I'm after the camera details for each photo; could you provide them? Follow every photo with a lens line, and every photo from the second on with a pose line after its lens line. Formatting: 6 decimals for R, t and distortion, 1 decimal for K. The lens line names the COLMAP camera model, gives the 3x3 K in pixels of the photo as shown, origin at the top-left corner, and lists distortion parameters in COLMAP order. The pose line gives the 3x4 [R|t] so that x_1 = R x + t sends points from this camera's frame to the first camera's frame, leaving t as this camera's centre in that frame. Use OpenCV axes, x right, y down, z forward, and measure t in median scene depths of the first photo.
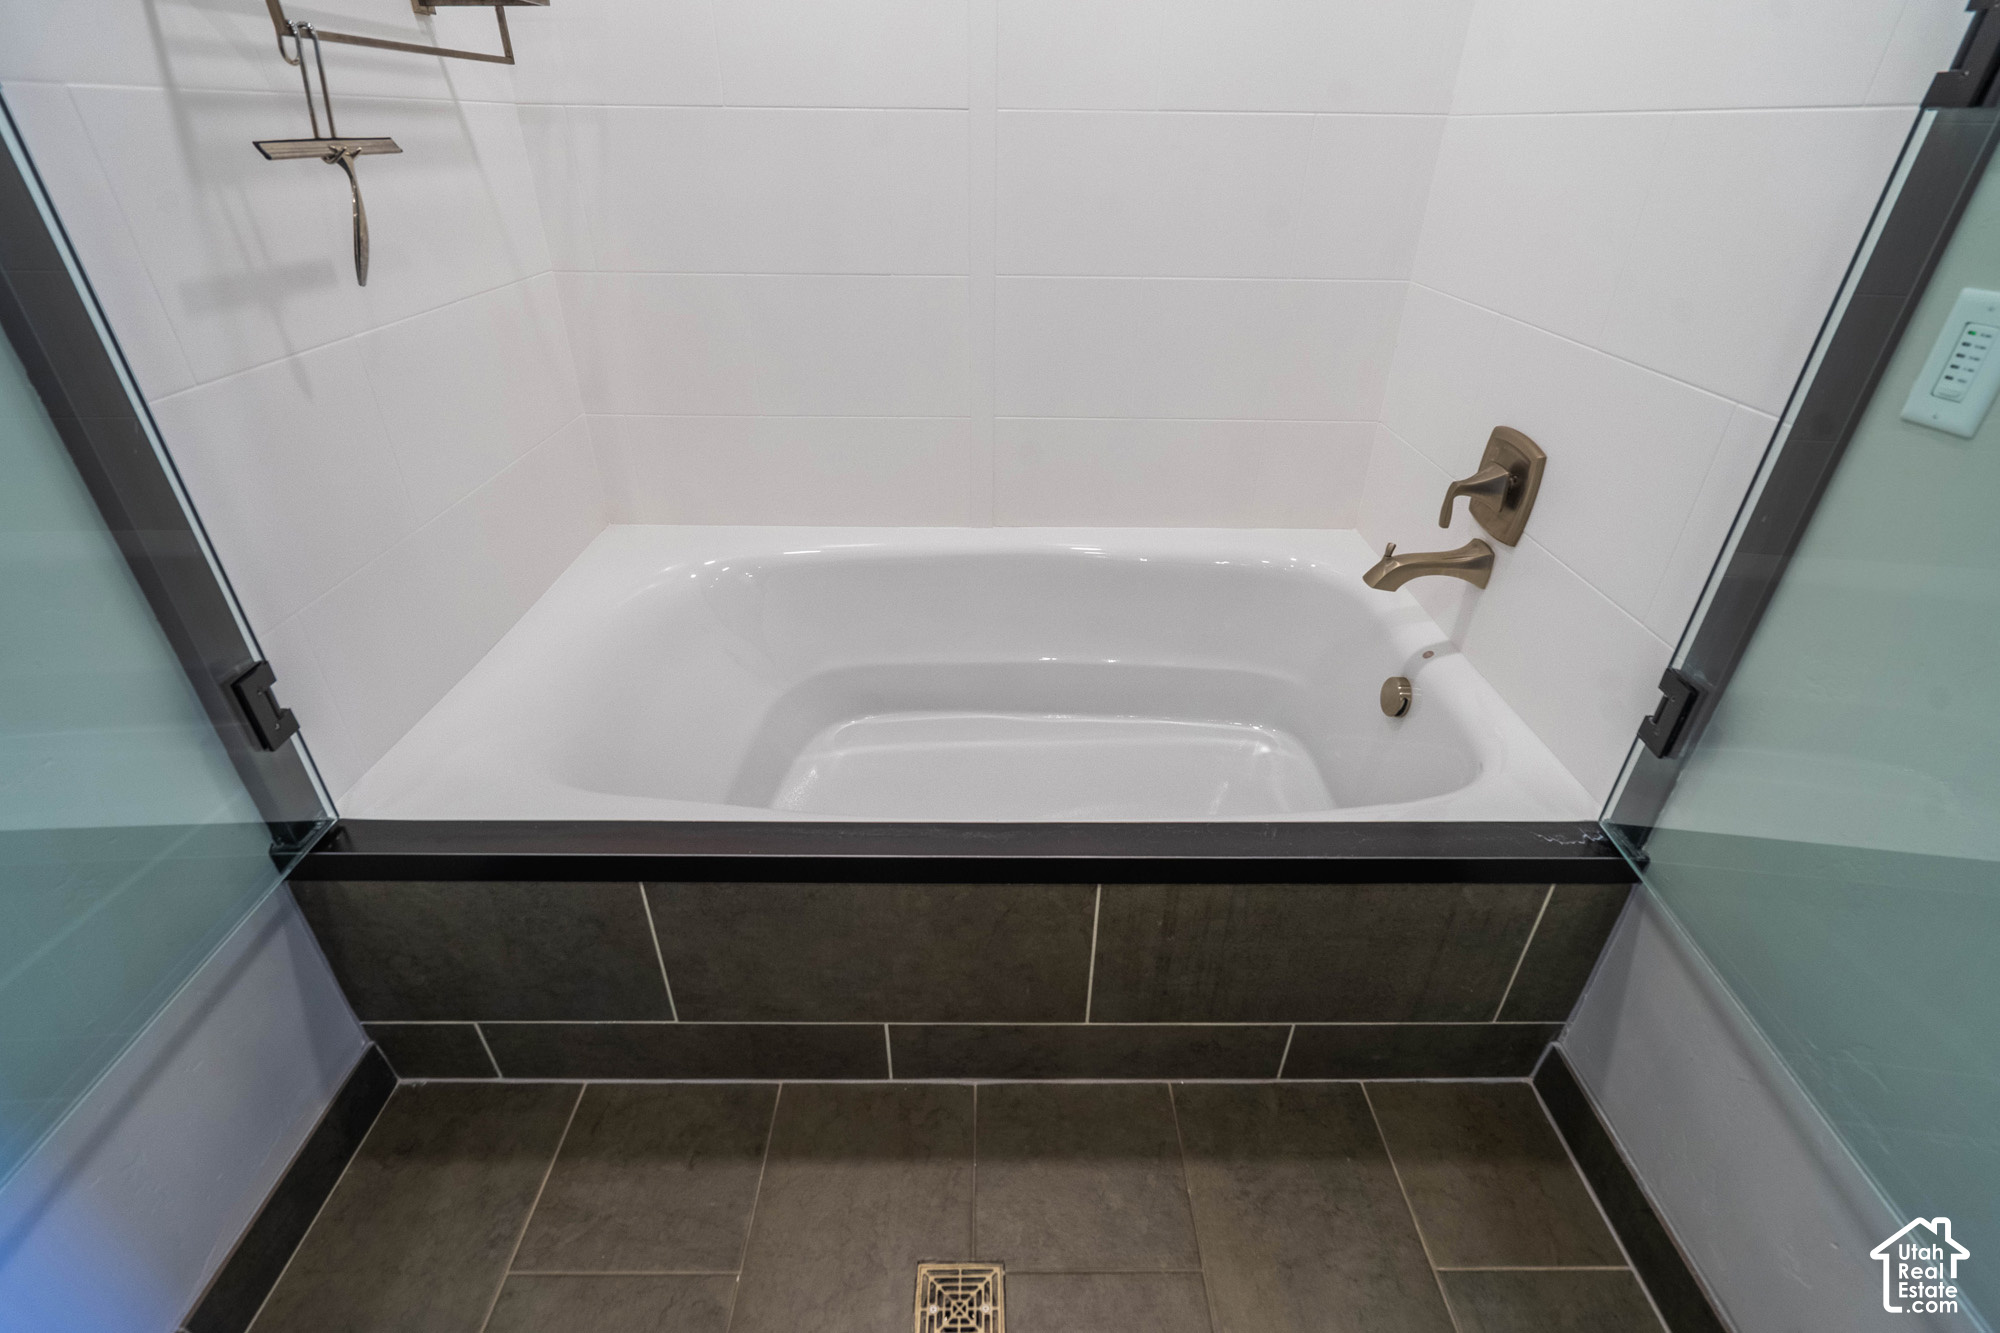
lens RADIAL K [[908.9, 0, 1006.4], [0, 908.9, 668.4], [0, 0, 1]] dist [-0.000674, -0.000437]
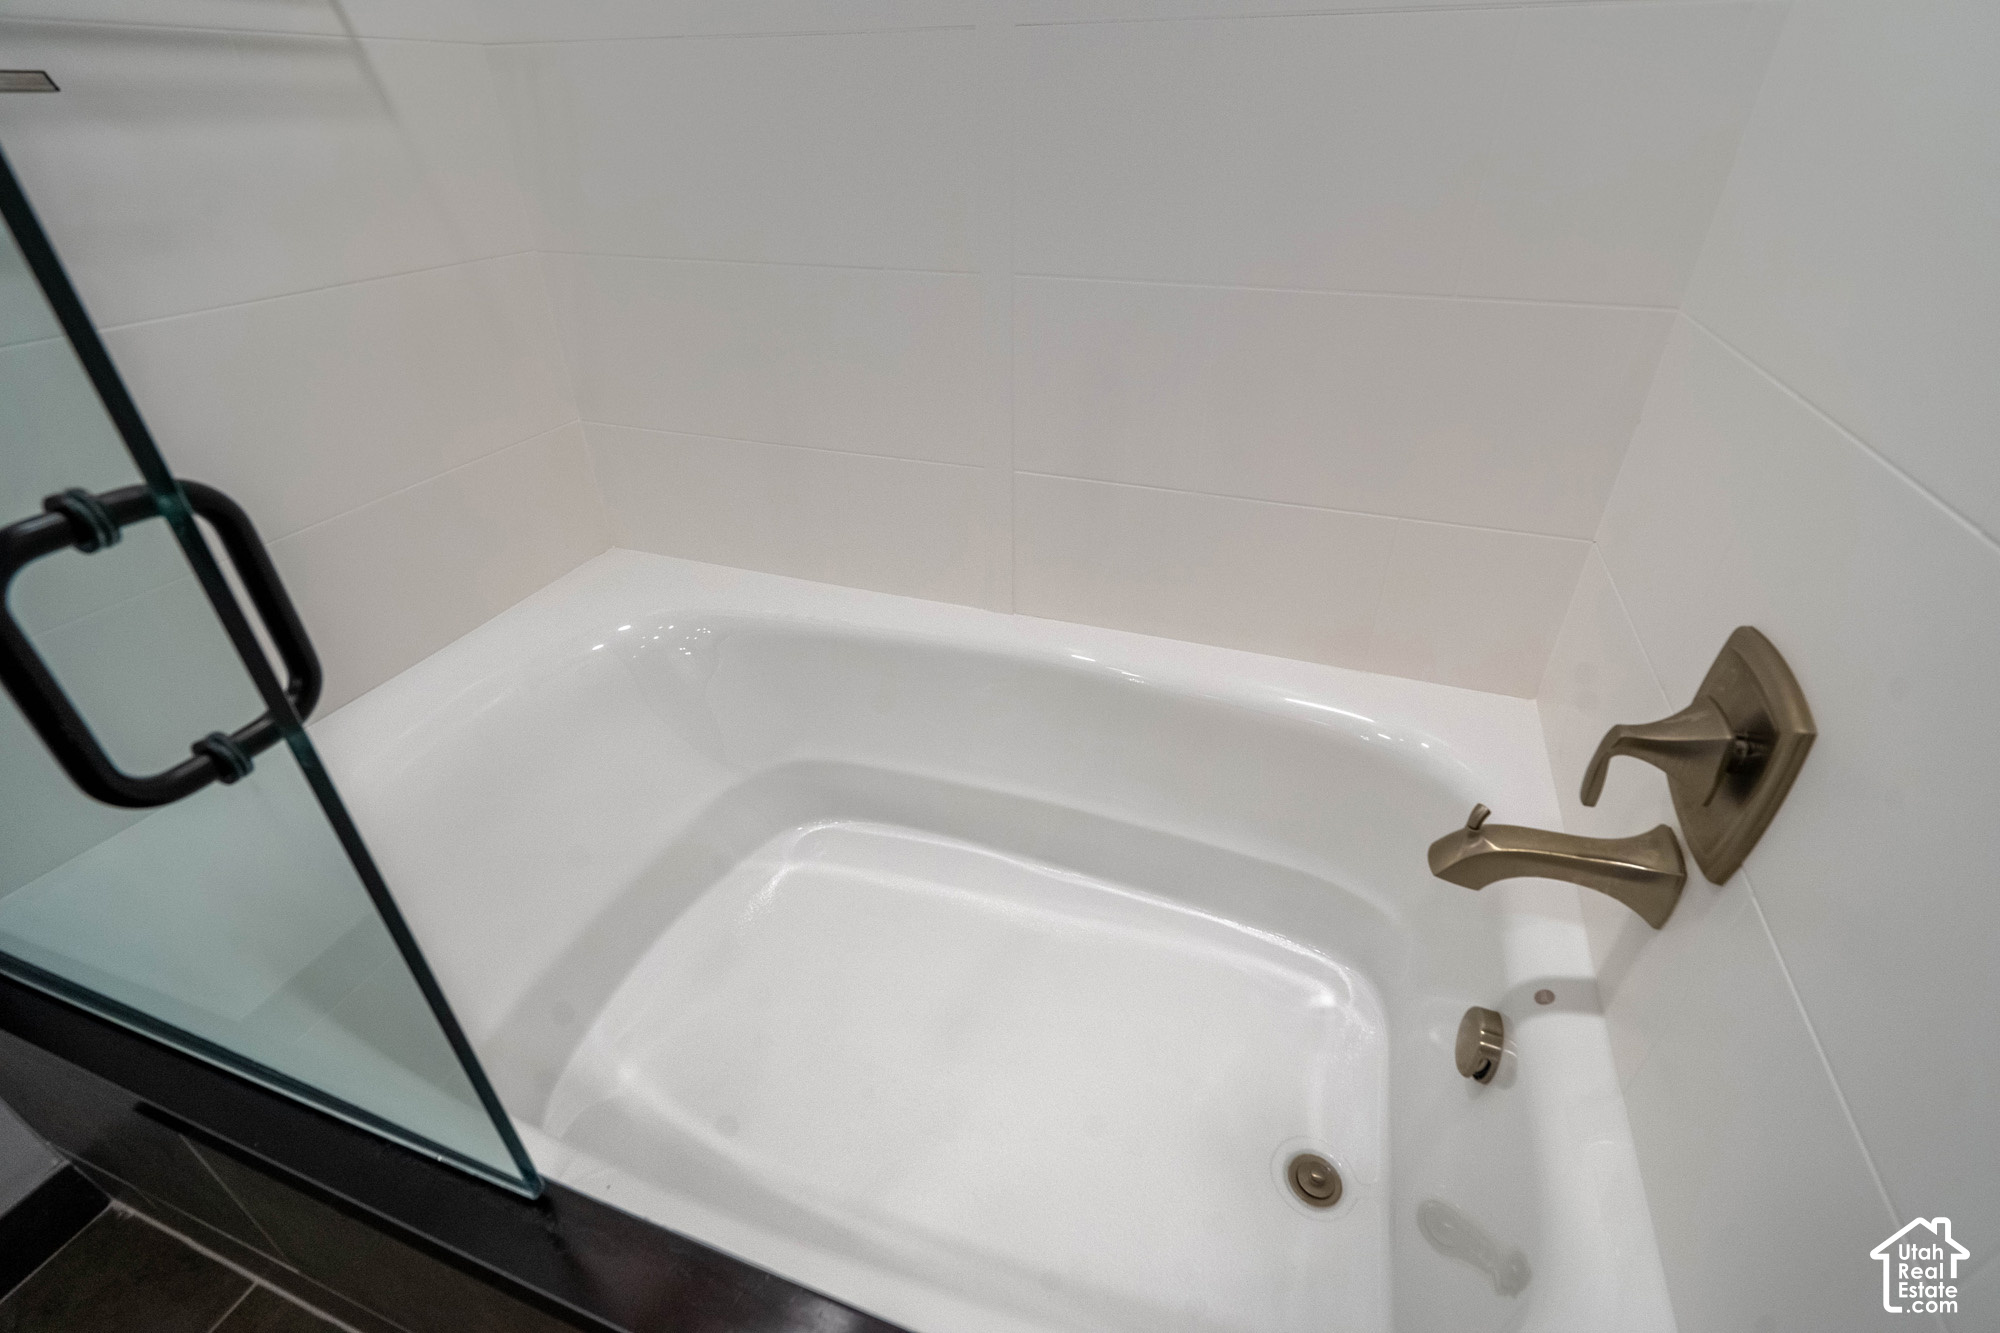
lens RADIAL K [[922.6, 0, 1008.7], [0, 922.6, 697.2], [0, 0, 1]] dist [-0.000365, 0.000830]
pose [[0.948755, 0.159159, -0.273006, 0.292373], [-0.148463, 0.987124, 0.059537, -0.191591], [0.278966, -0.015955, 0.960168, 0.387338]]
